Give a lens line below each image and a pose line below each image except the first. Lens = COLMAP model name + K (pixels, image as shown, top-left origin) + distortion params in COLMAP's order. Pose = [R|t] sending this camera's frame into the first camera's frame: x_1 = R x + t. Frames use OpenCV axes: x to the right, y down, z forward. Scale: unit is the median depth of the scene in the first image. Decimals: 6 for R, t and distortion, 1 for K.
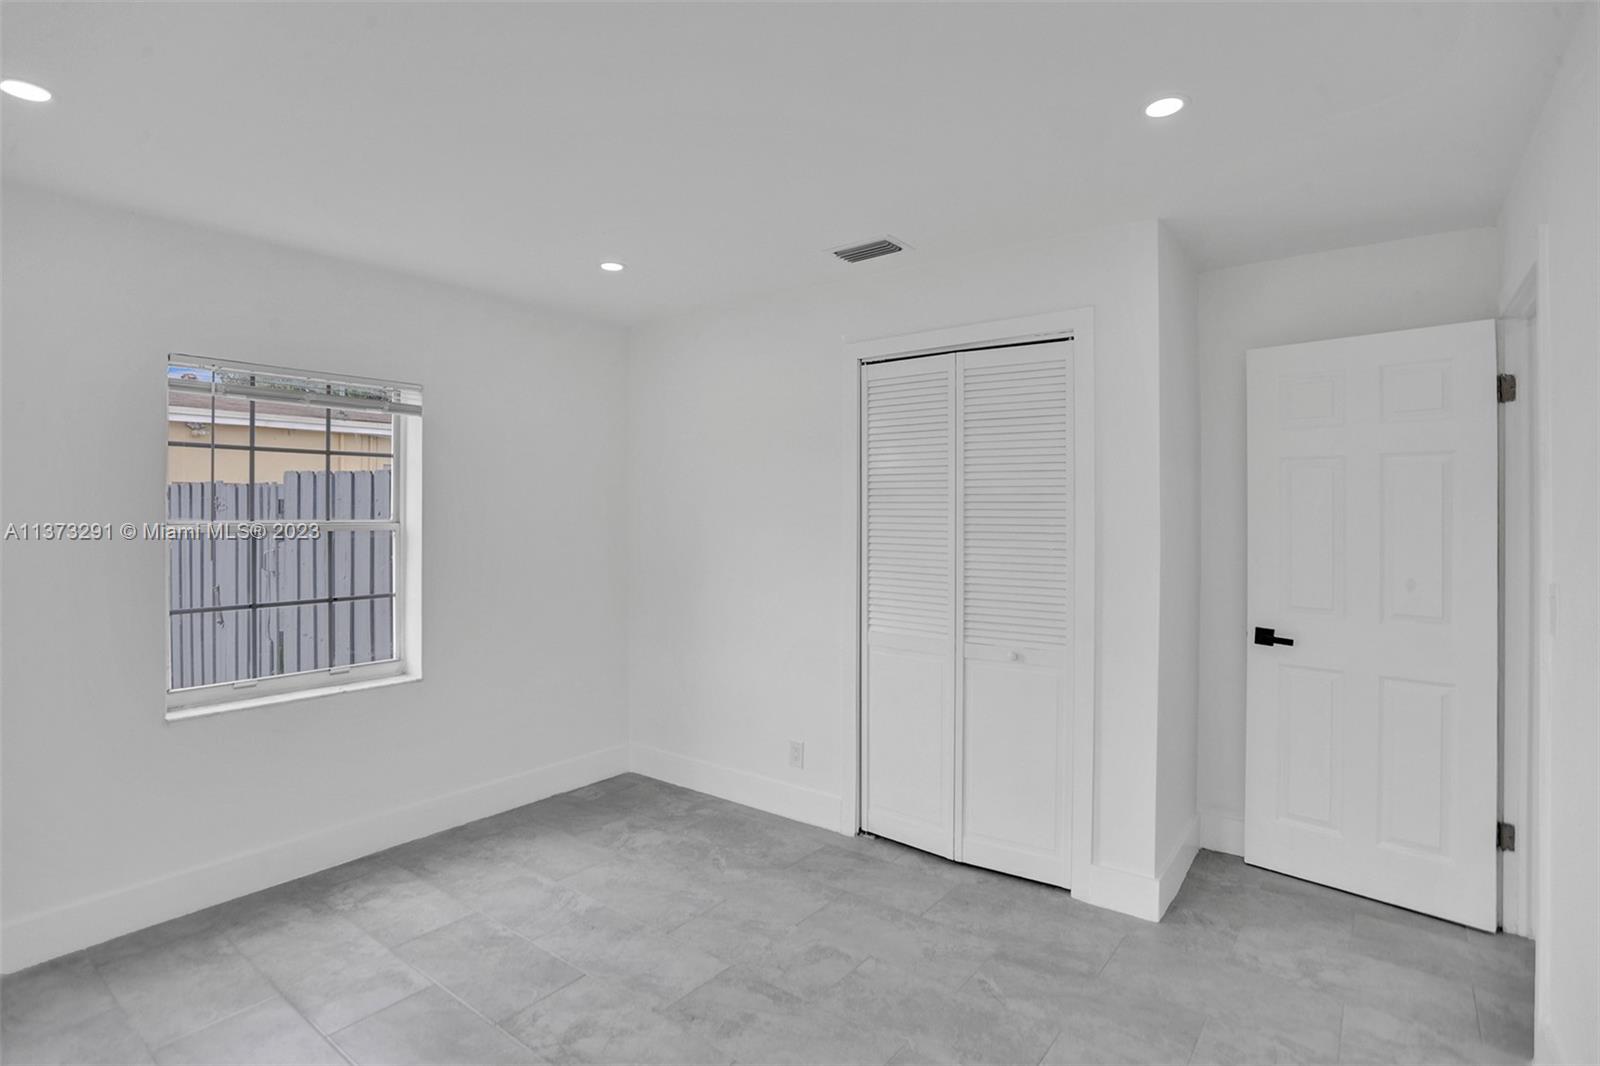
lens RADIAL K [[789.7, 0, 820.0], [0, 789.7, 502.2], [0, 0, 1]] dist [-0.011823, 0.003039]
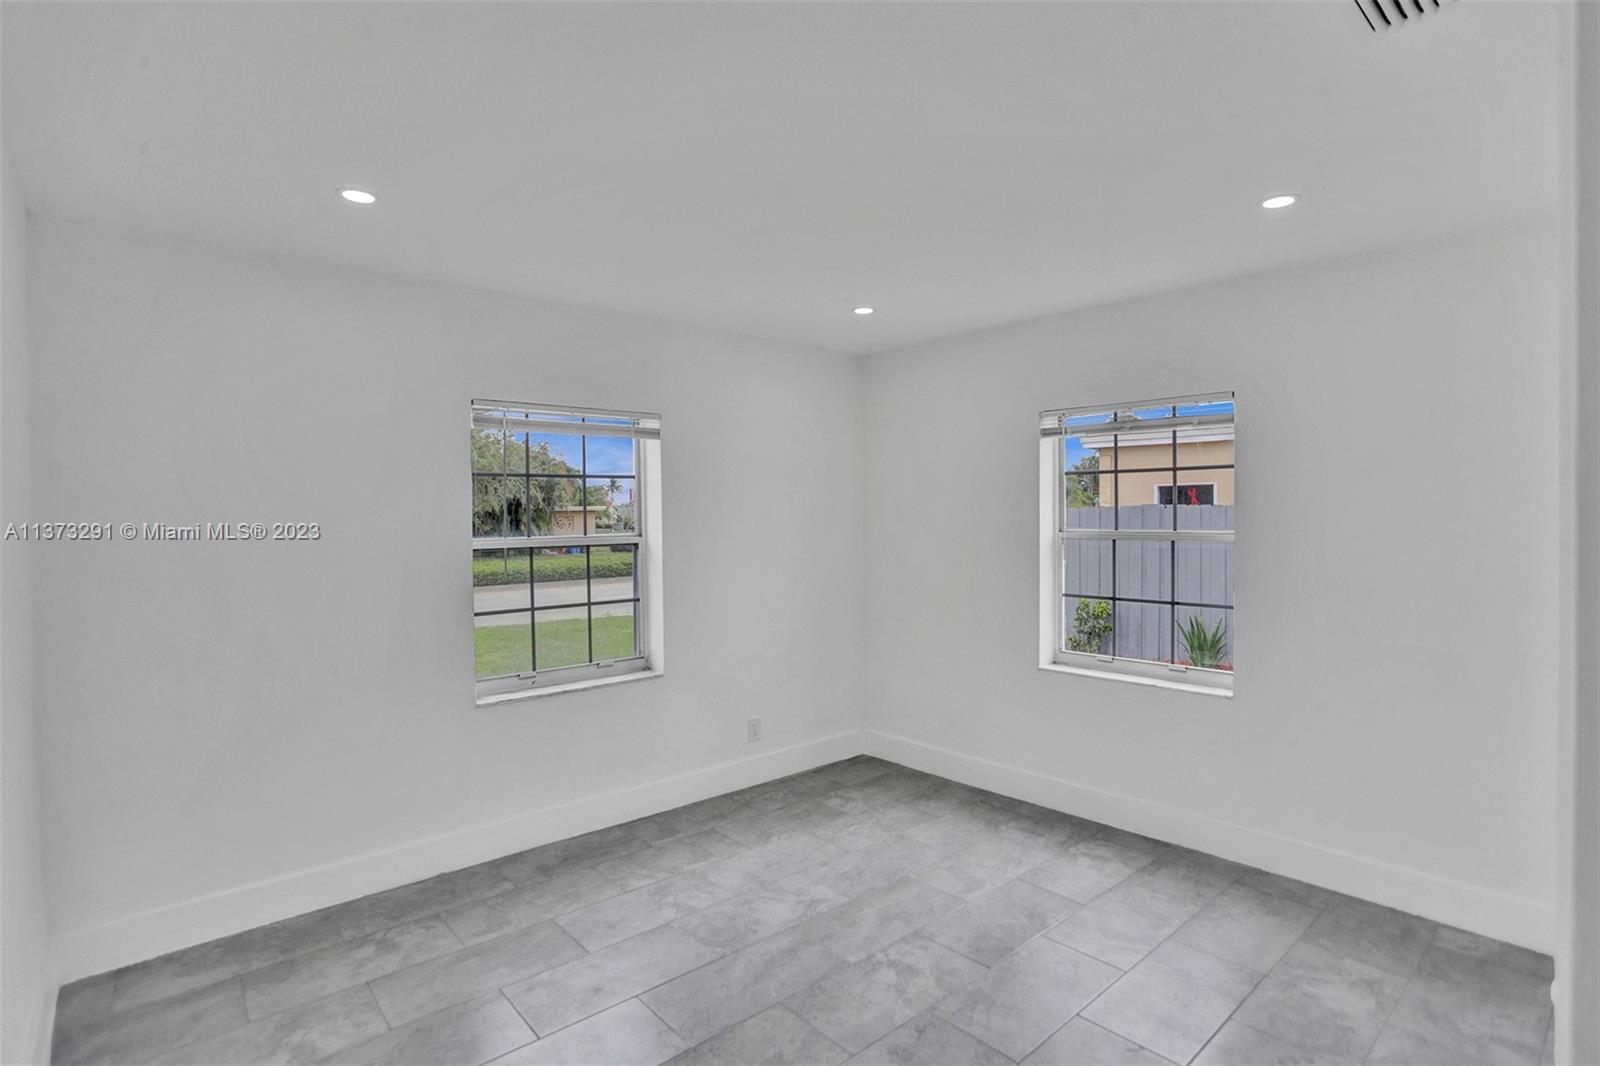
lens RADIAL K [[789.7, 0, 796.8], [0, 789.7, 549.6], [0, 0, 1]] dist [-0.011823, 0.003039]
pose [[-0.206508, 0.028787, -0.978021, 0.623545], [0.021276, 0.999463, 0.024926, 0.012423], [0.978214, -0.015661, -0.207010, 0.800841]]
